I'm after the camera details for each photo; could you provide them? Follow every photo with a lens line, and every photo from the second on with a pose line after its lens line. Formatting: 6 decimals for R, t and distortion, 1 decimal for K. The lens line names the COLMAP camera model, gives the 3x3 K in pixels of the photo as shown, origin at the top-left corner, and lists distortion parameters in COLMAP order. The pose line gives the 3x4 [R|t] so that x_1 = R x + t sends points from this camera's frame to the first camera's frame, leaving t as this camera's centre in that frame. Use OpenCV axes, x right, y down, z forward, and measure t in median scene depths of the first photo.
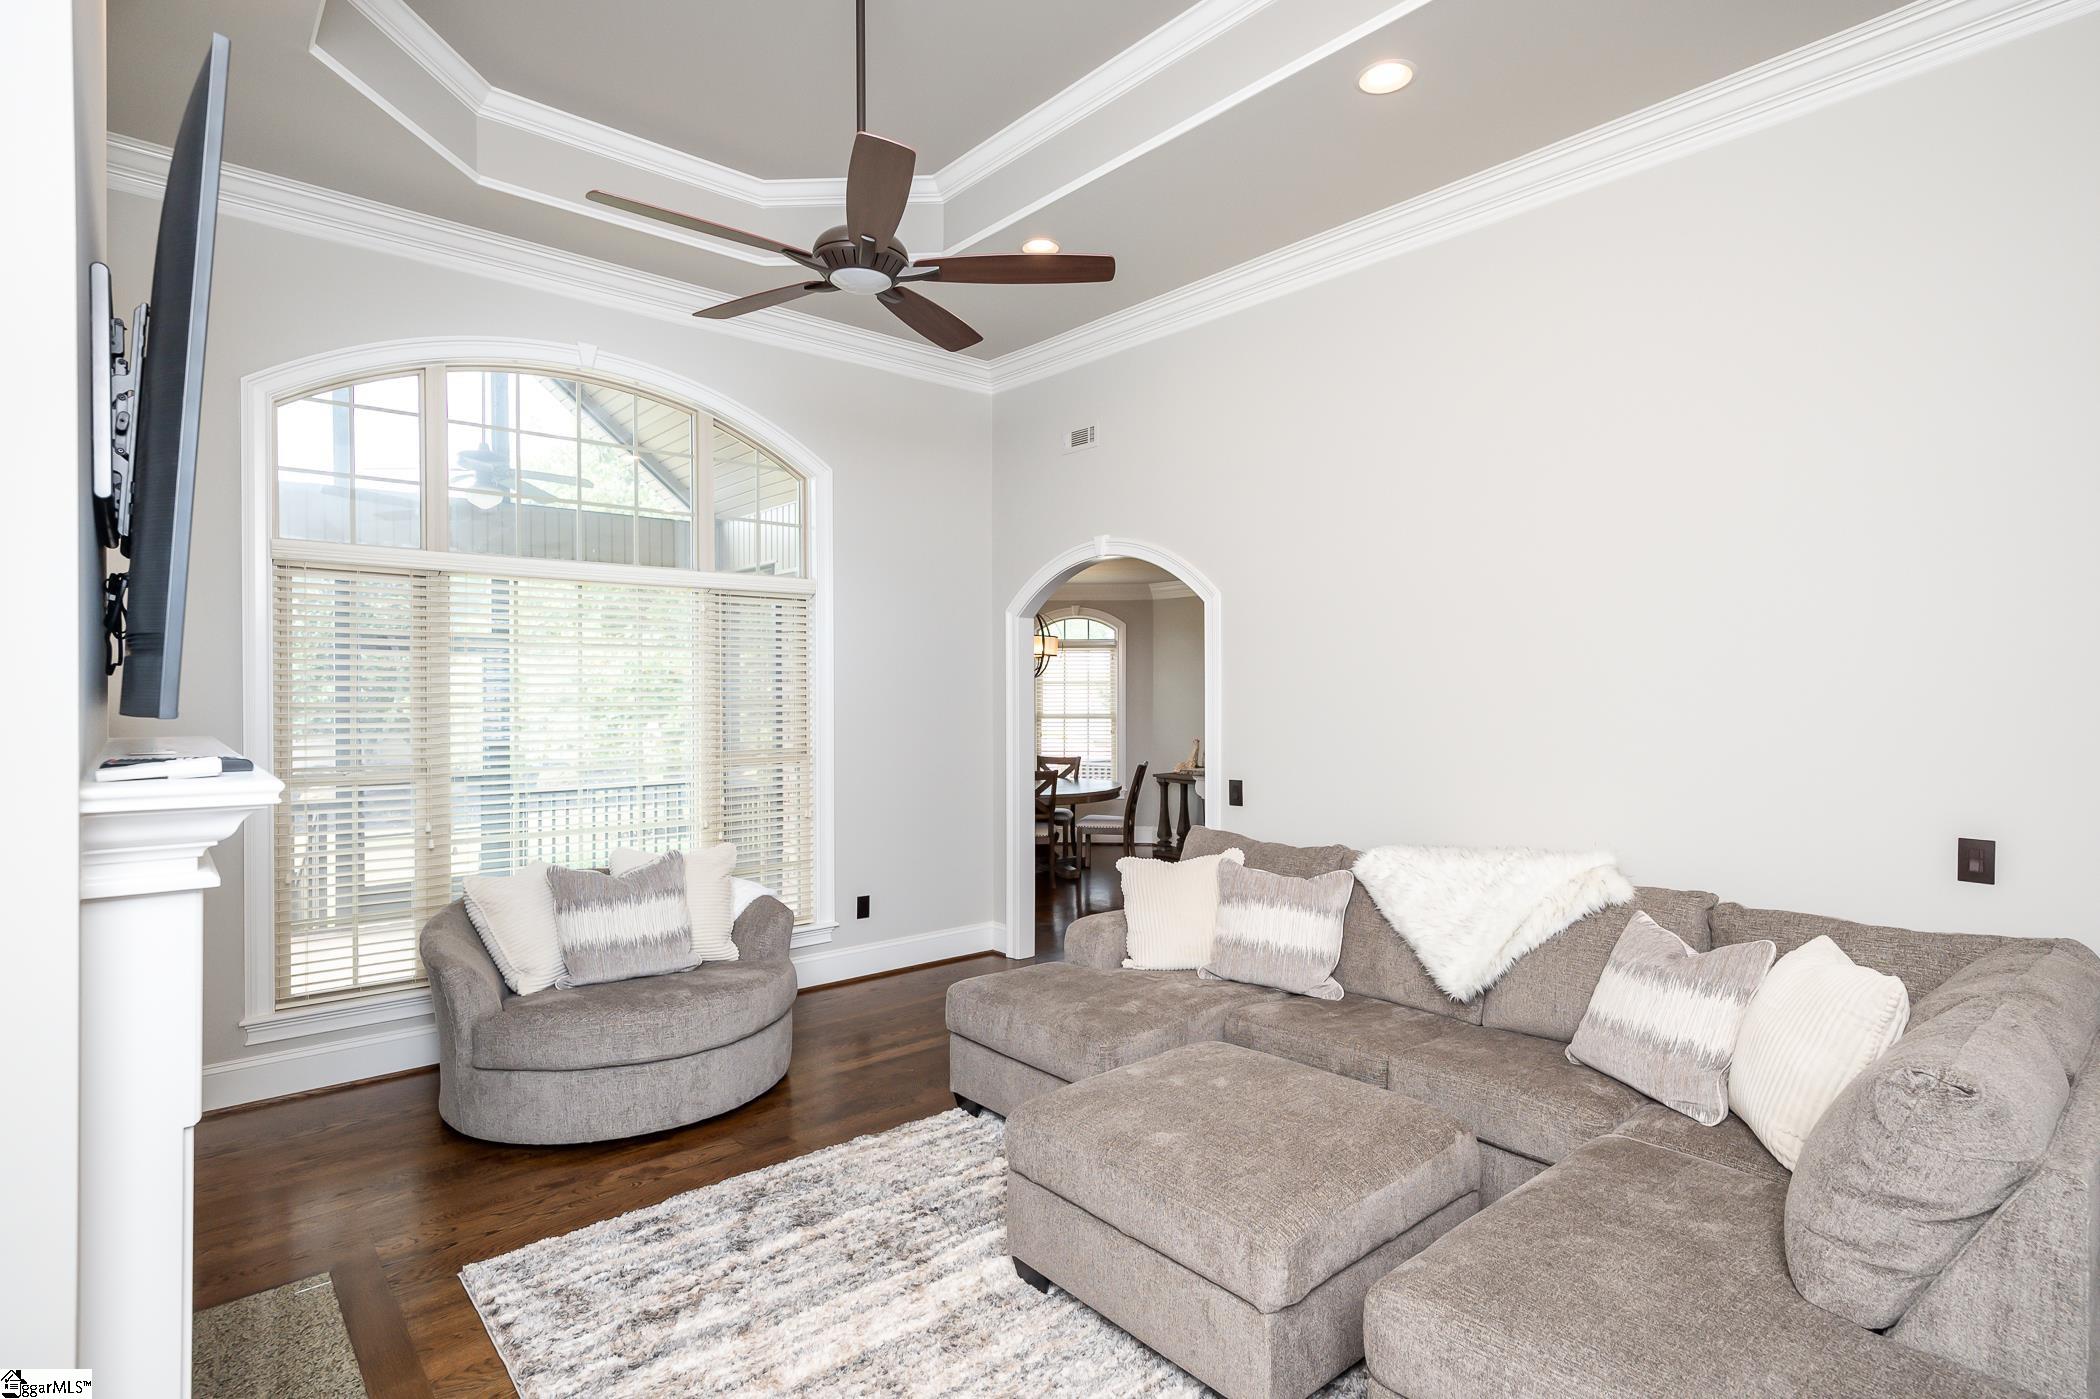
lens RADIAL K [[1051.5, 0, 1050.0], [0, 1051.5, 699.5], [0, 0, 1]] dist [-0.000157, -0.000021]
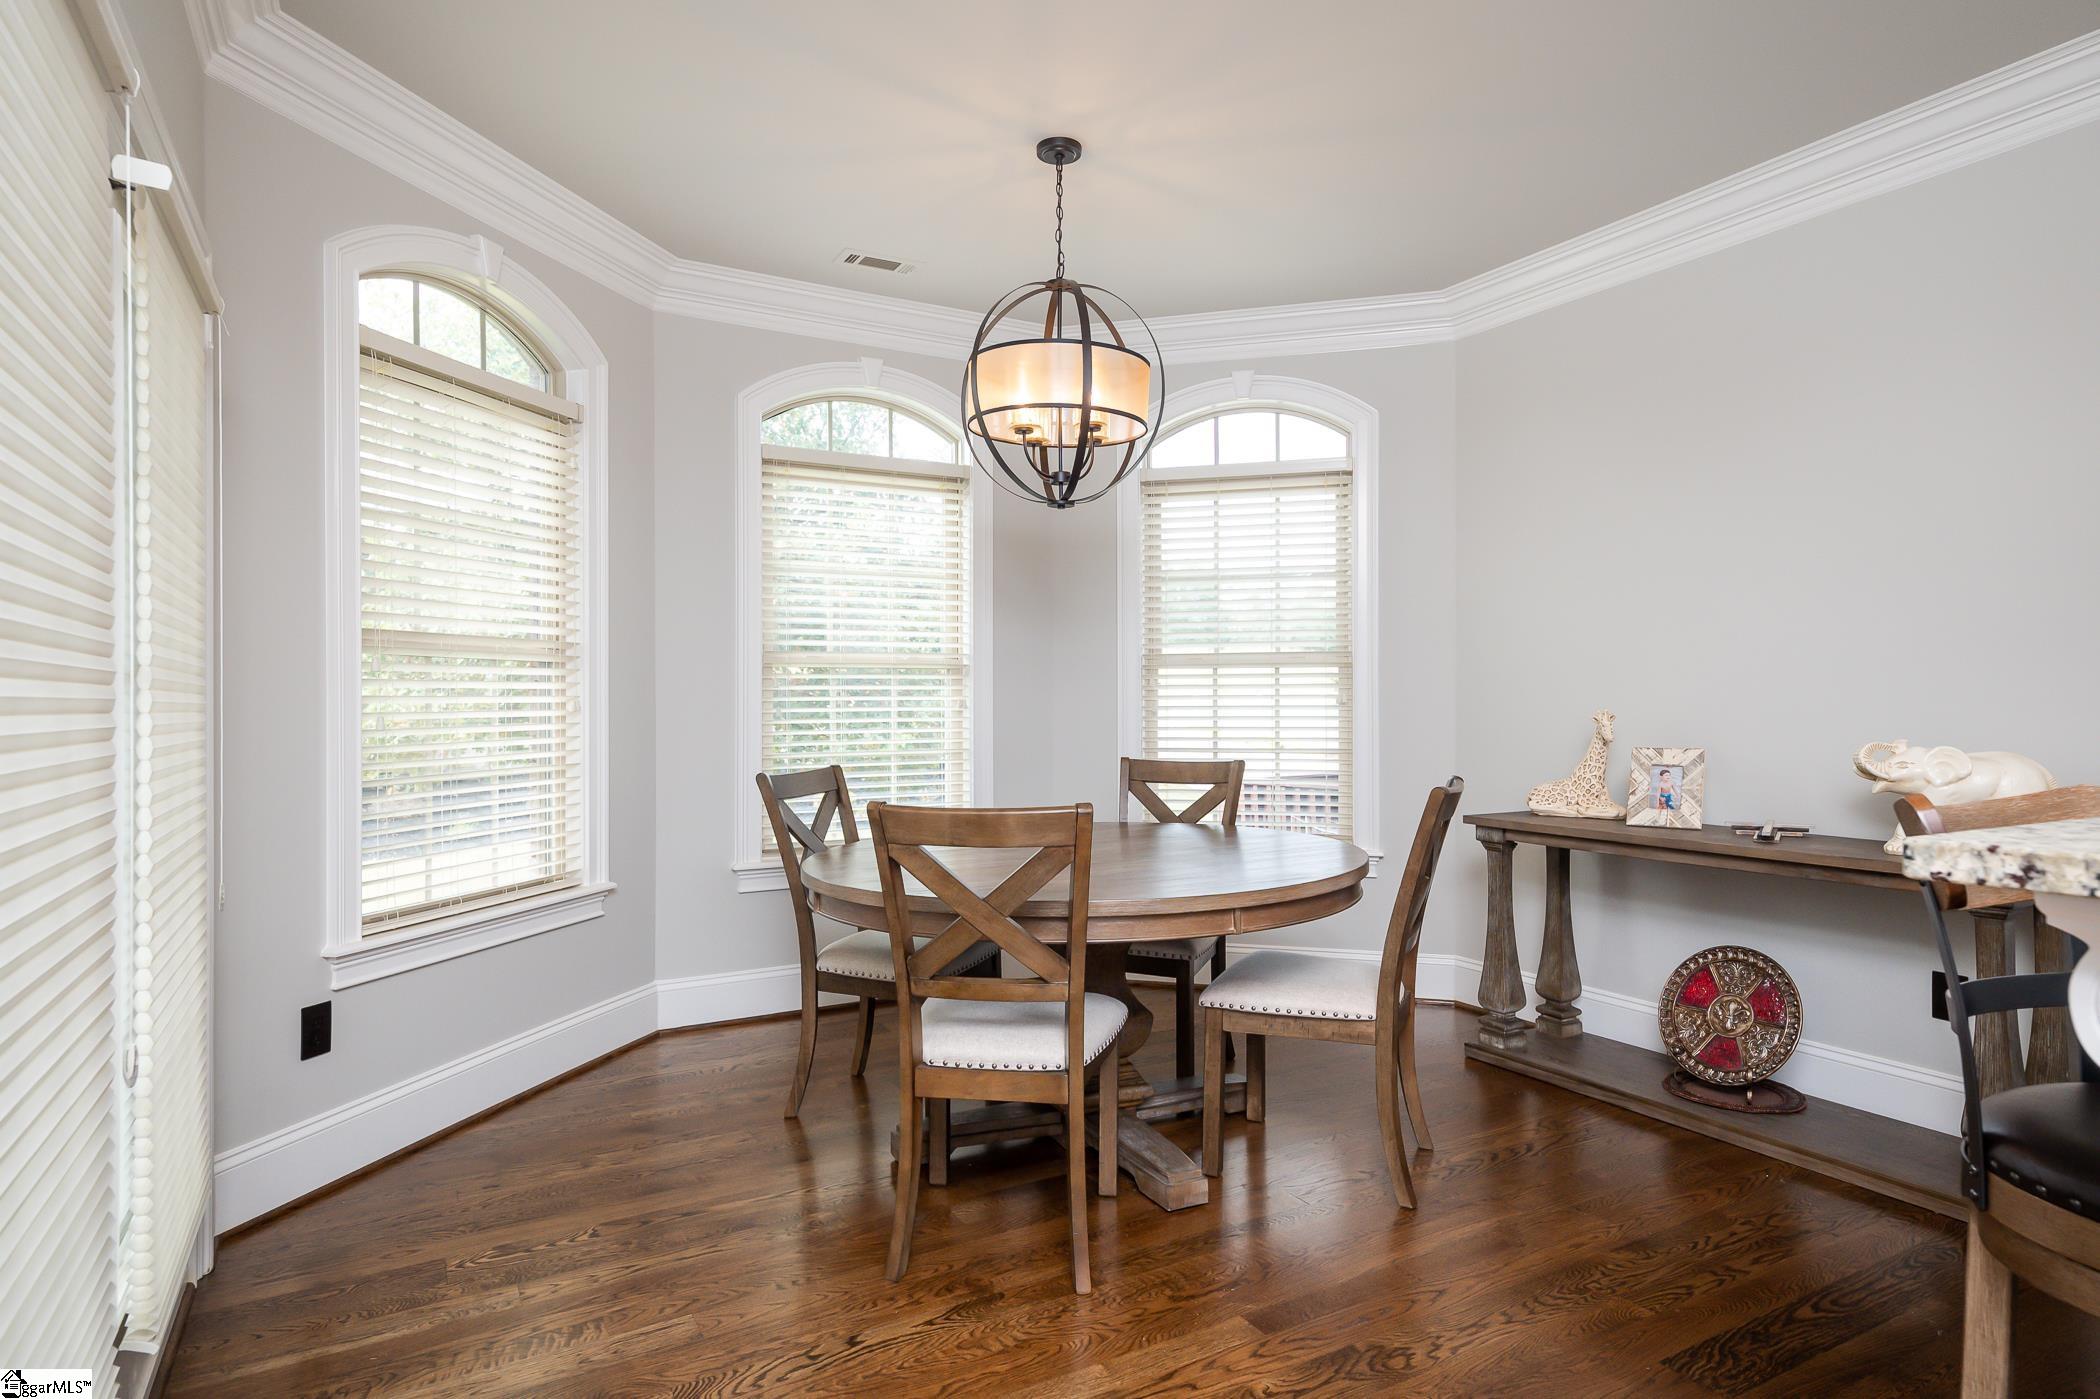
lens RADIAL K [[1165.4, 0, 1050.0], [0, 1165.4, 699.5], [0, 0, 1]] dist [-0.000269, 0.000004]
pose [[0.981150, -0.002502, -0.193234, 0.040471], [0.000946, 0.999966, -0.008144, 0.037254], [0.193247, 0.007807, 0.981119, 0.613985]]
